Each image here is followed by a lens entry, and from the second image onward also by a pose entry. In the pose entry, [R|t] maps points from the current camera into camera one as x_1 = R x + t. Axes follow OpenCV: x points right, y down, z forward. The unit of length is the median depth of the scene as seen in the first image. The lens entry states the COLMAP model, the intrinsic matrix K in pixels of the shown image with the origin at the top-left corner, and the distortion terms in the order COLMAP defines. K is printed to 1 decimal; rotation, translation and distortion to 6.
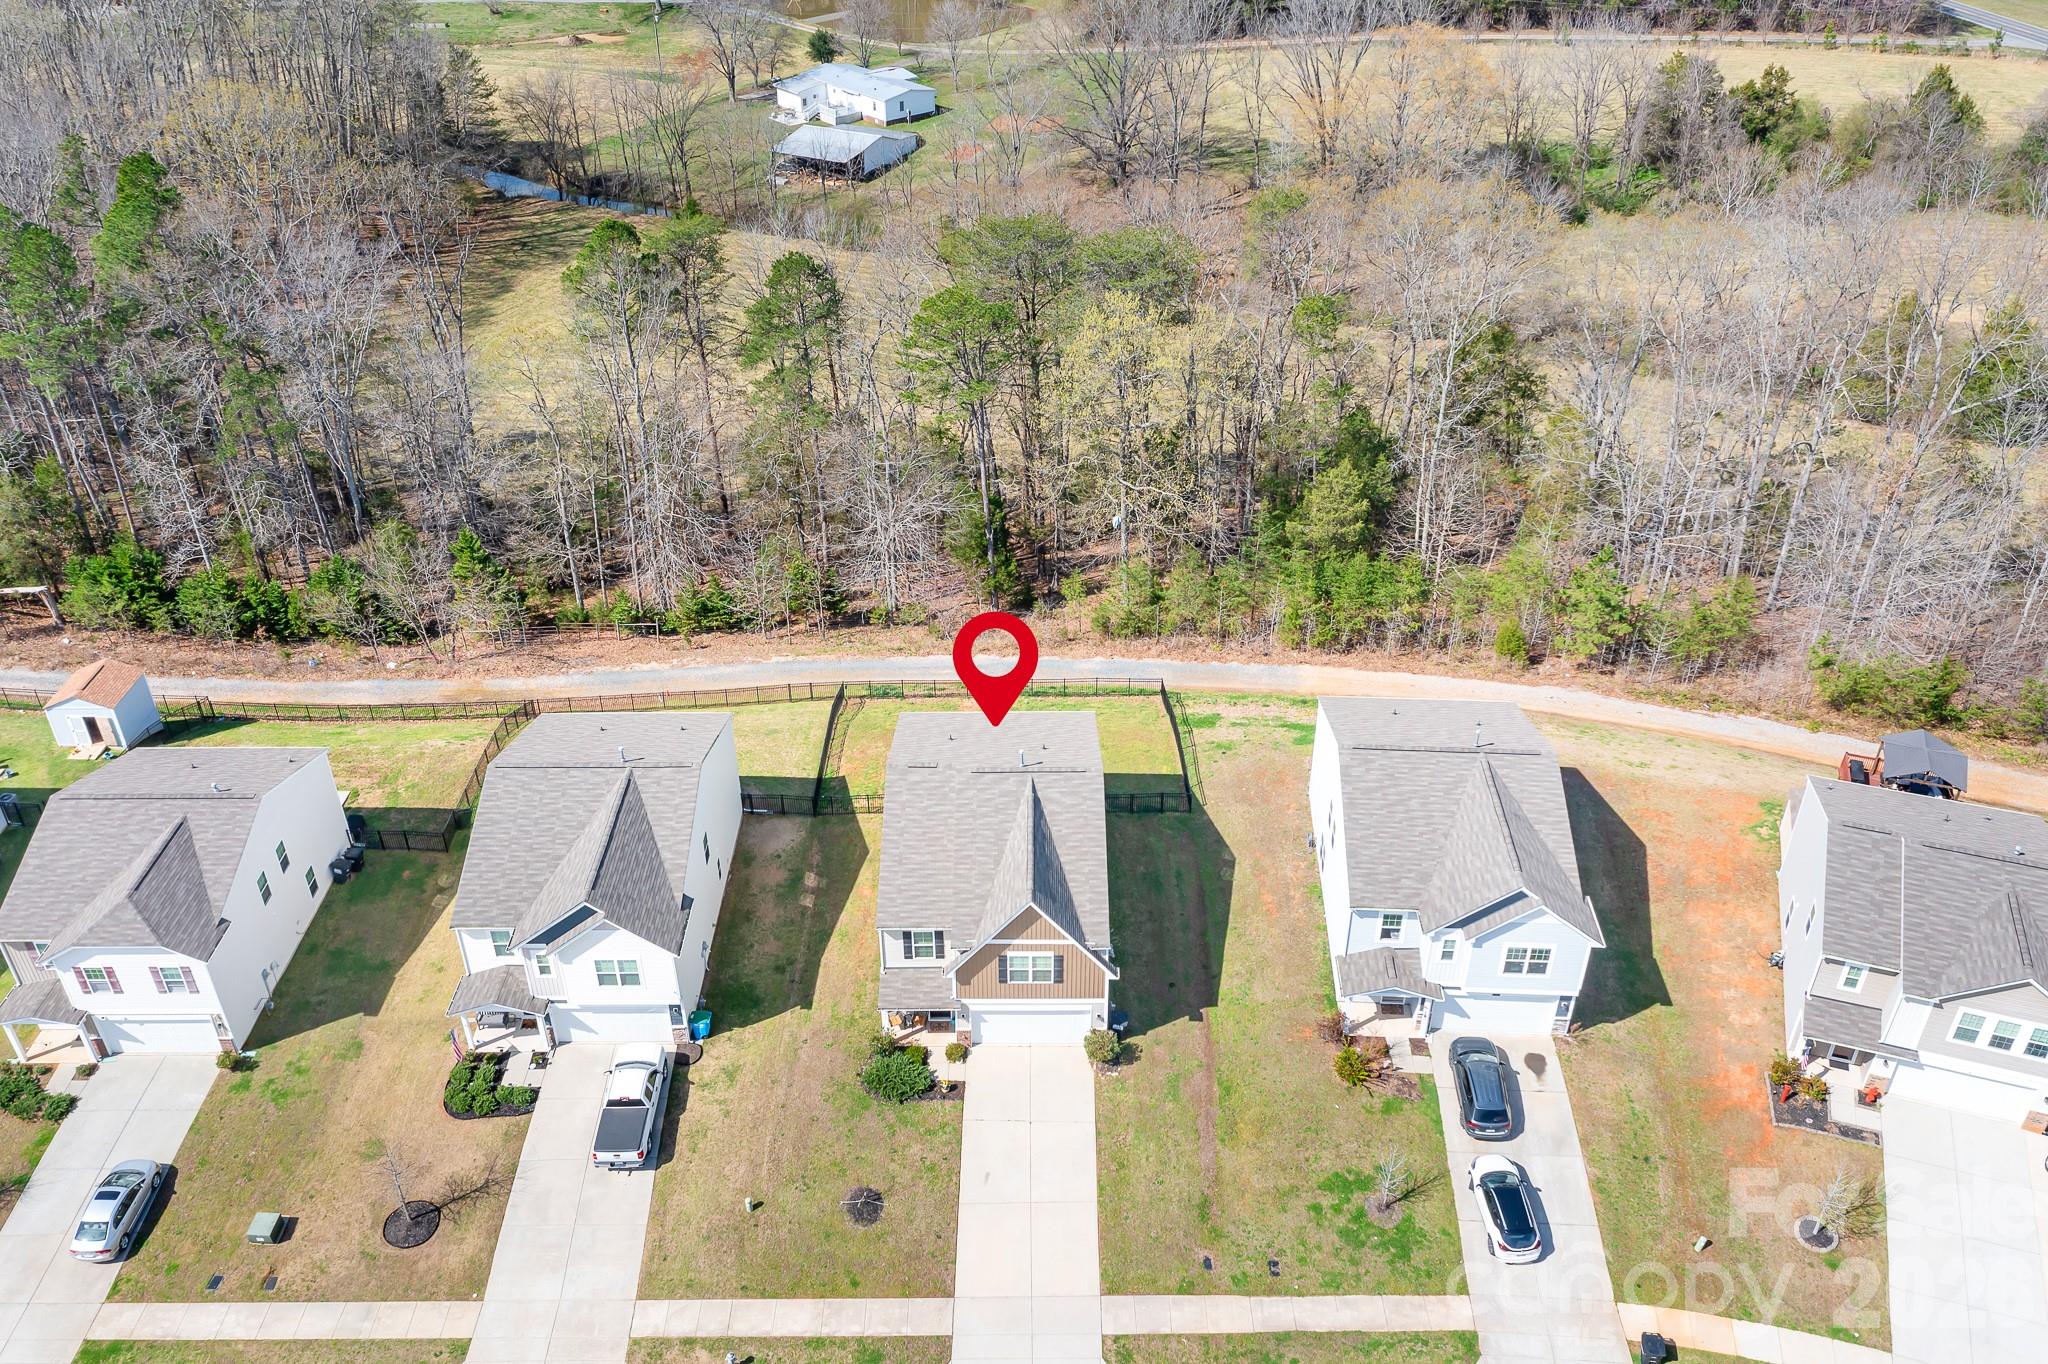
lens RADIAL K [[1659.7, 0, 1034.4], [0, 1659.7, 668.1], [0, 0, 1]] dist [-0.016998, 0.012860]
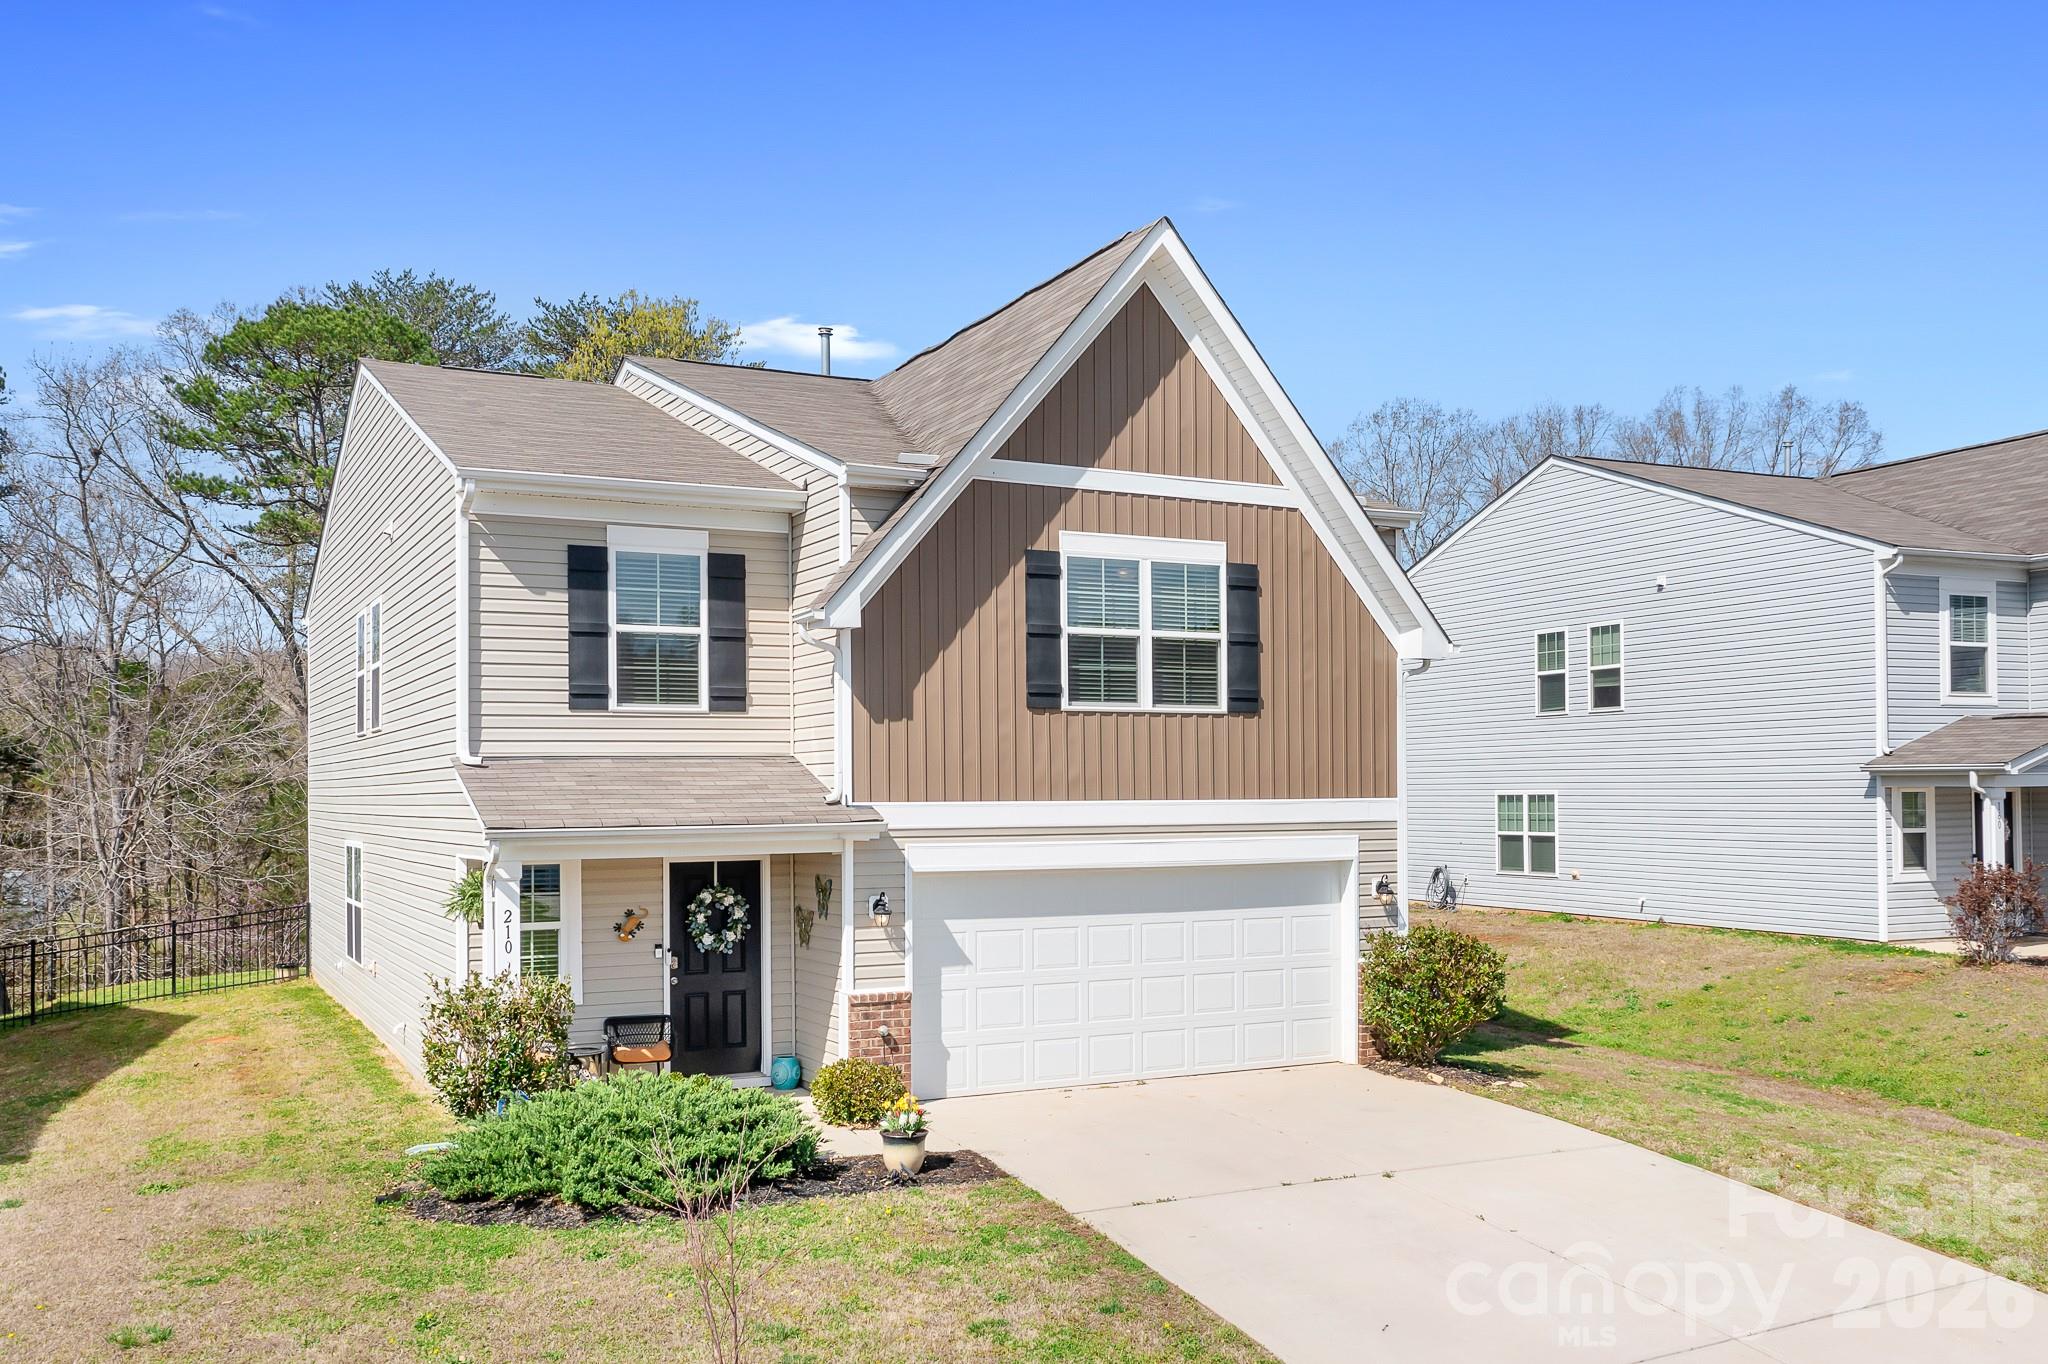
lens RADIAL K [[1867.3, 0, 1196.3], [0, 1867.3, 766.3], [0, 0, 1]] dist [-0.015738, -0.002952]
pose [[0.864753, -0.002428, 0.502191, -0.130796], [0.276721, 0.836787, -0.472455, 0.323265], [-0.419080, 0.547524, 0.724286, 0.795196]]
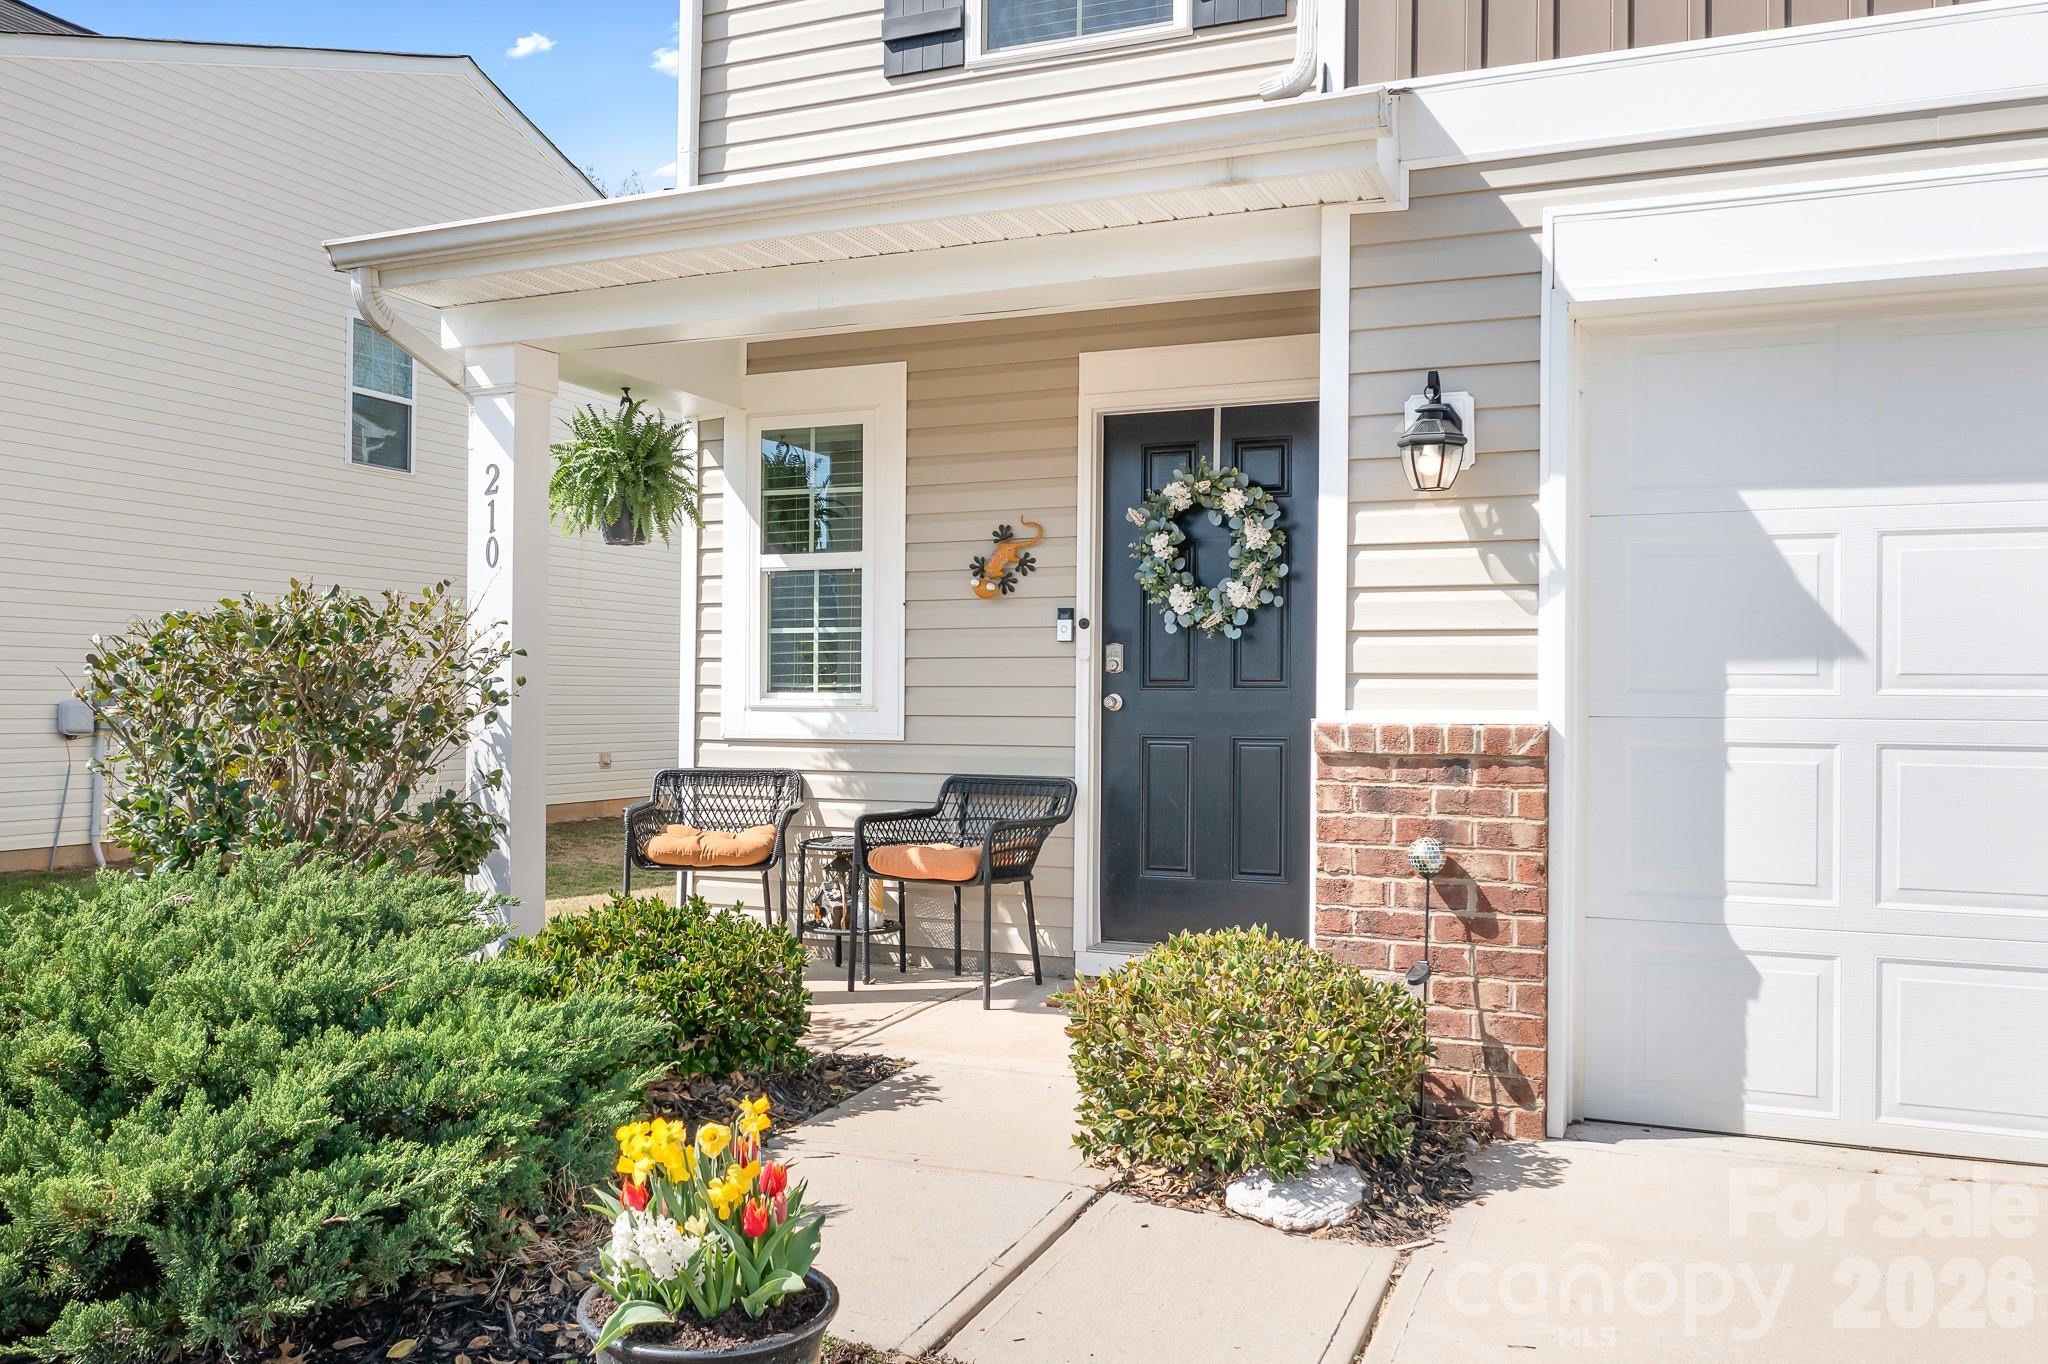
lens RADIAL K [[1659.7, 0, 951.5], [0, 1659.7, 676.3], [0, 0, 1]] dist [-0.016998, 0.012860]
pose [[0.917374, -0.000653, -0.398026, -0.034593], [-0.216521, 0.838274, -0.500414, 0.254288], [0.333982, 0.545248, 0.768870, 0.952077]]
